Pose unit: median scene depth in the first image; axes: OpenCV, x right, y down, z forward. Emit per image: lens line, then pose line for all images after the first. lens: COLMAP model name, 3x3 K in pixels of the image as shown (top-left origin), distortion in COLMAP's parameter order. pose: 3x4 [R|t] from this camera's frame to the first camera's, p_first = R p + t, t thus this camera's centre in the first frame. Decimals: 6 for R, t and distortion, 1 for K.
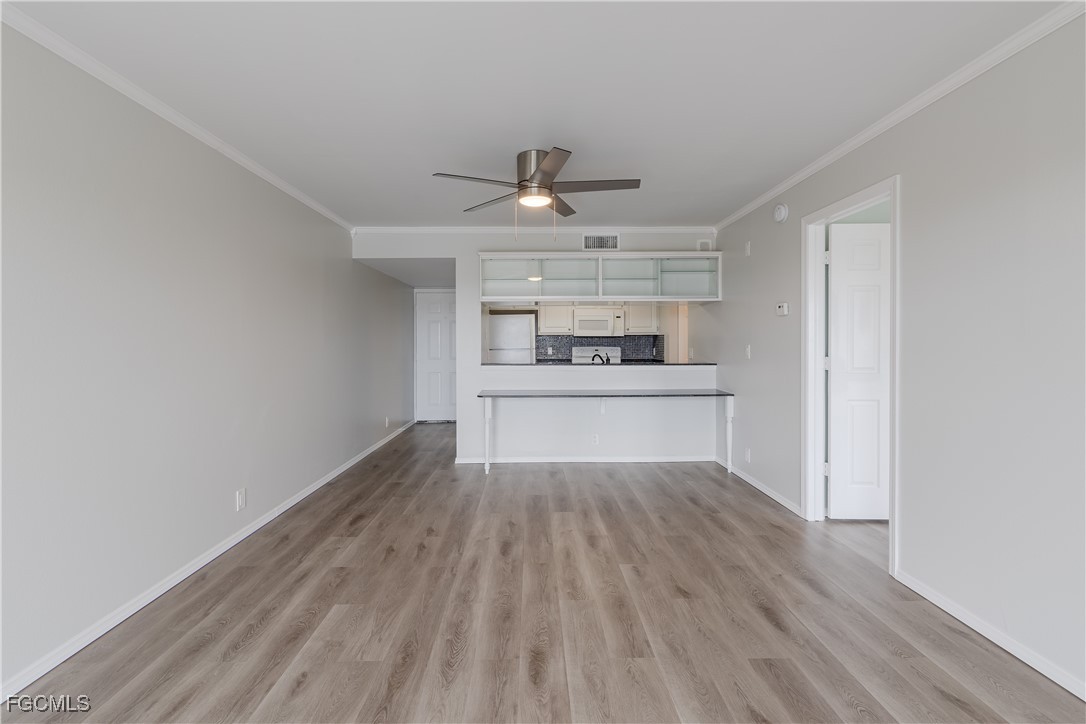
lens RADIAL K [[472.4, 0, 547.1], [0, 472.4, 346.7], [0, 0, 1]] dist [0.002572, 0.000580]
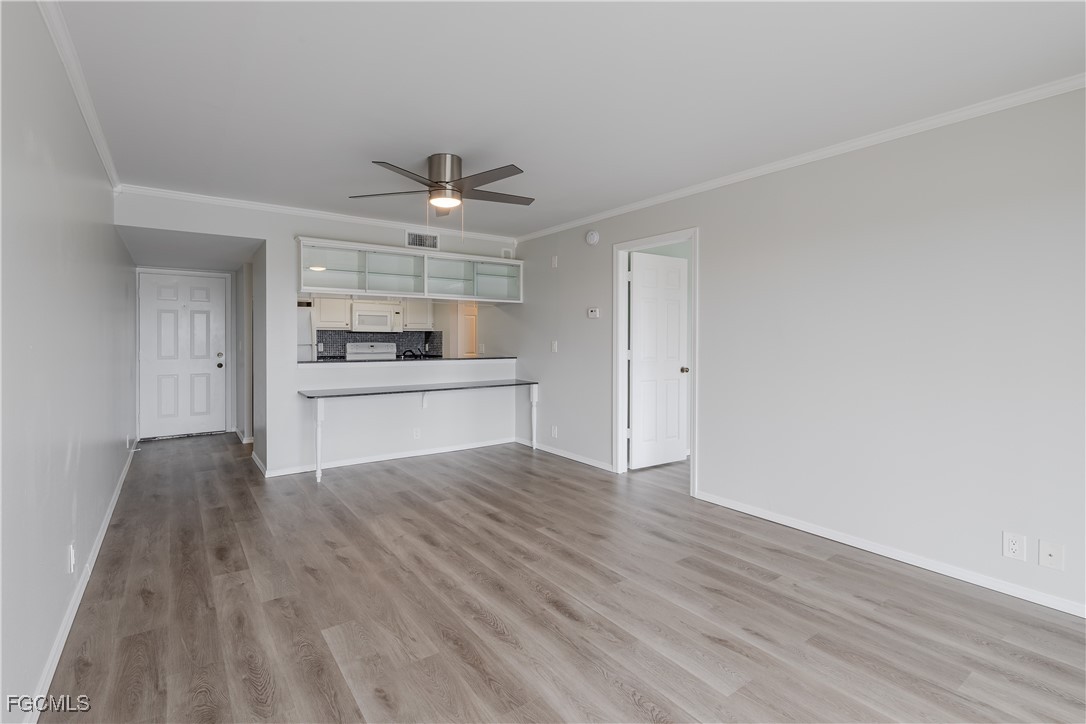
lens RADIAL K [[472.4, 0, 523.0], [0, 472.4, 343.1], [0, 0, 1]] dist [0.002572, 0.000580]
pose [[0.844350, -0.000950, 0.535792, -0.390209], [0.000643, 1.000000, 0.000760, 0.000905], [-0.535792, -0.000297, 0.844350, 0.026253]]
